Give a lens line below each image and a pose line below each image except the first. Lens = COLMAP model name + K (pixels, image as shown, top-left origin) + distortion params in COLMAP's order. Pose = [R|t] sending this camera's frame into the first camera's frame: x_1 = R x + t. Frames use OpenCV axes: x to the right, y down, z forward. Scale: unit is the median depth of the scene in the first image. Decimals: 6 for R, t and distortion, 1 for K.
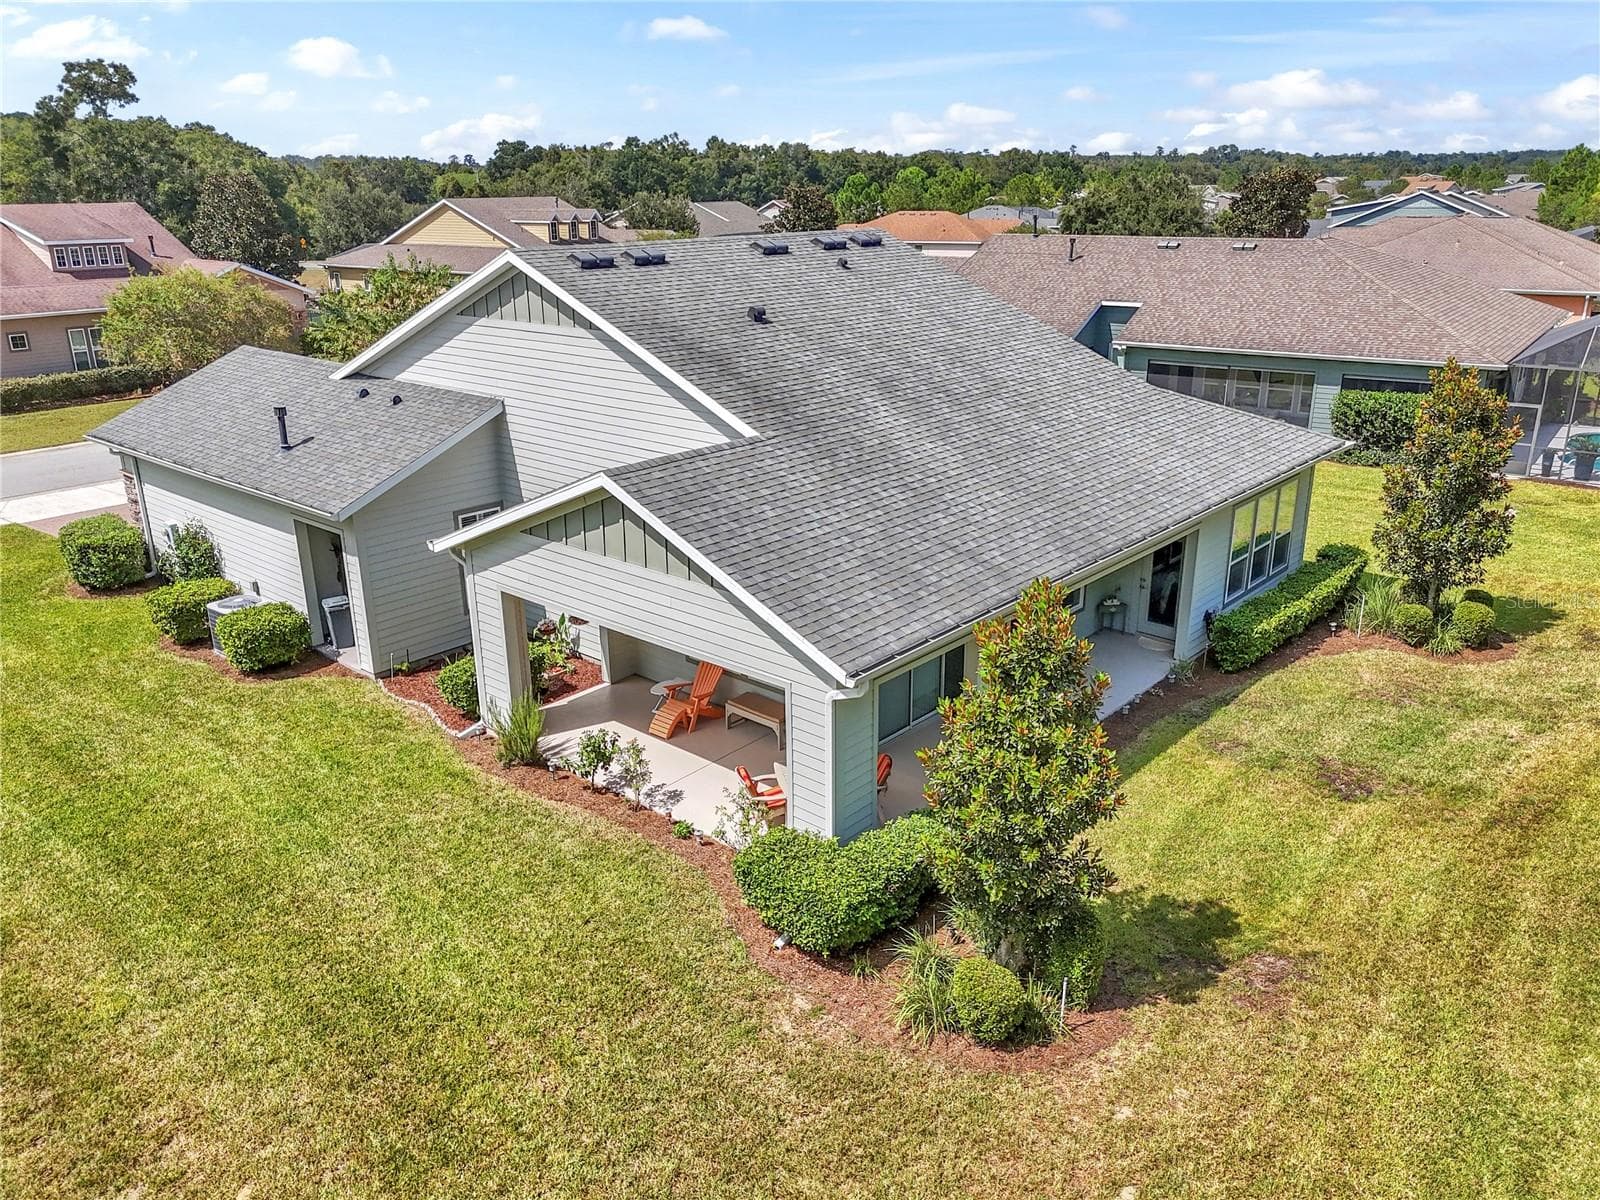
lens RADIAL K [[1119.5, 0, 796.7], [0, 1119.5, 595.6], [0, 0, 1]] dist [0.010481, -0.003318]
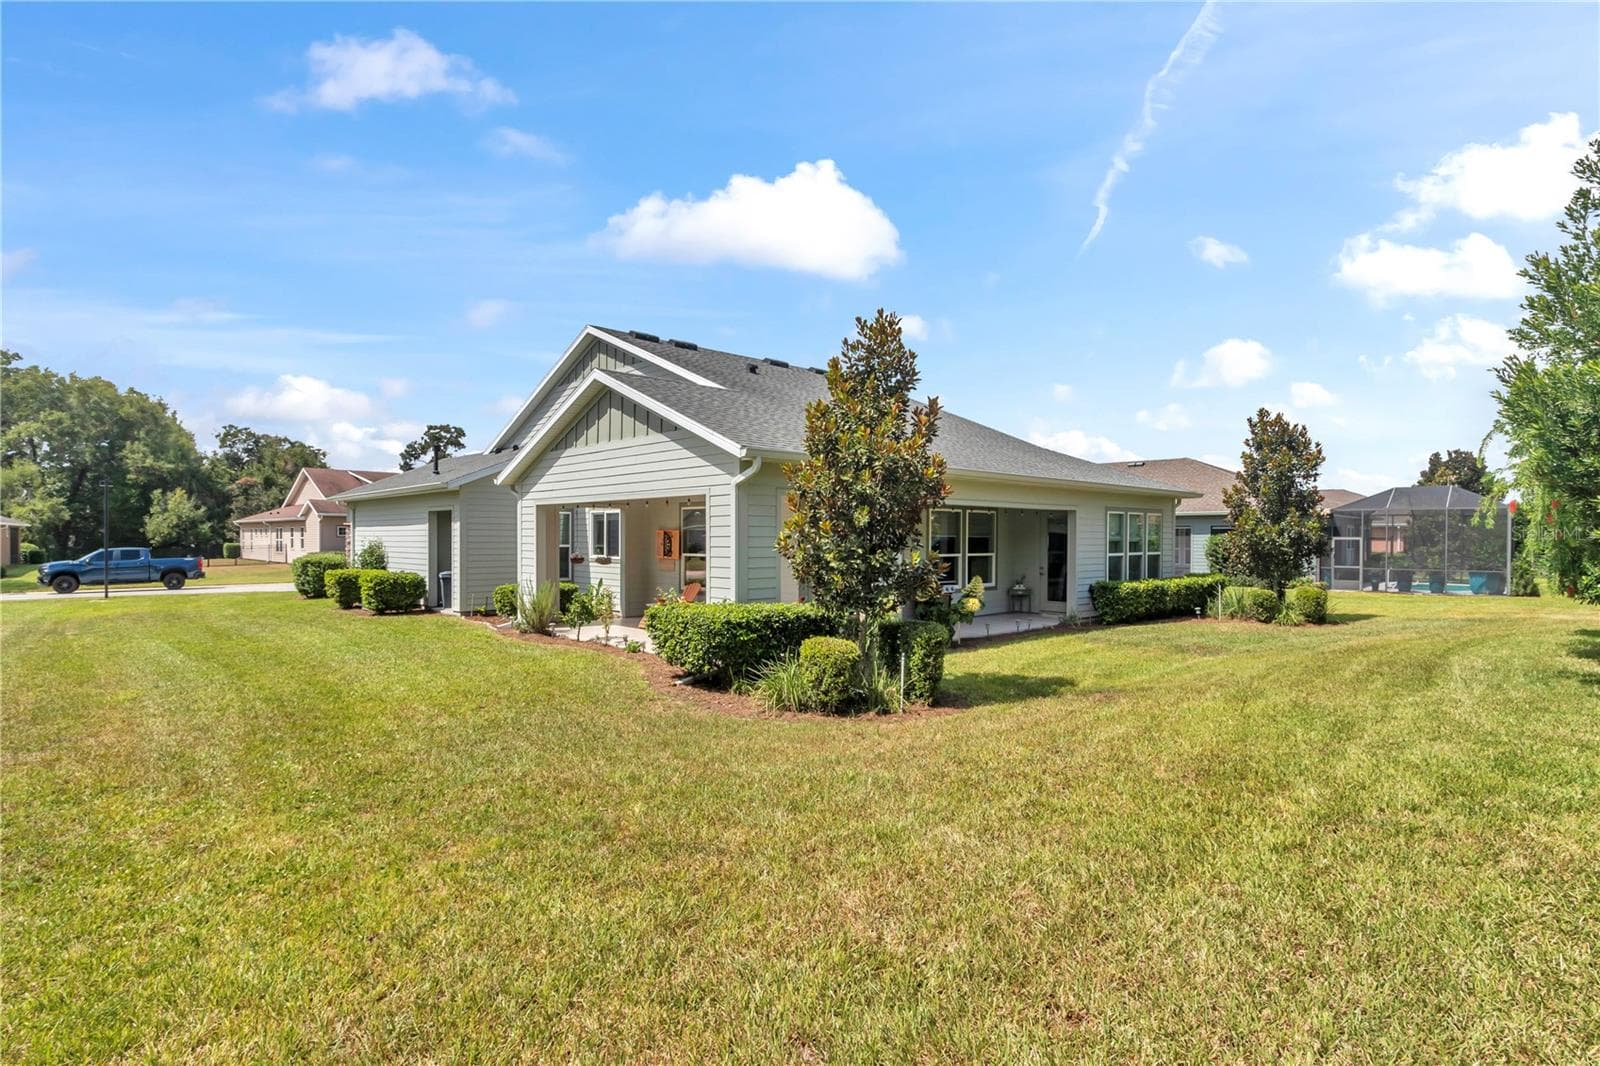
lens RADIAL K [[759.5, 0, 803.3], [0, 759.5, 542.4], [0, 0, 1]] dist [-0.011152, -0.000199]
pose [[0.995967, 0.014759, -0.088495, 0.112650], [-0.043338, 0.942807, -0.330511, 0.266169], [0.078556, 0.333013, 0.939644, 0.141226]]
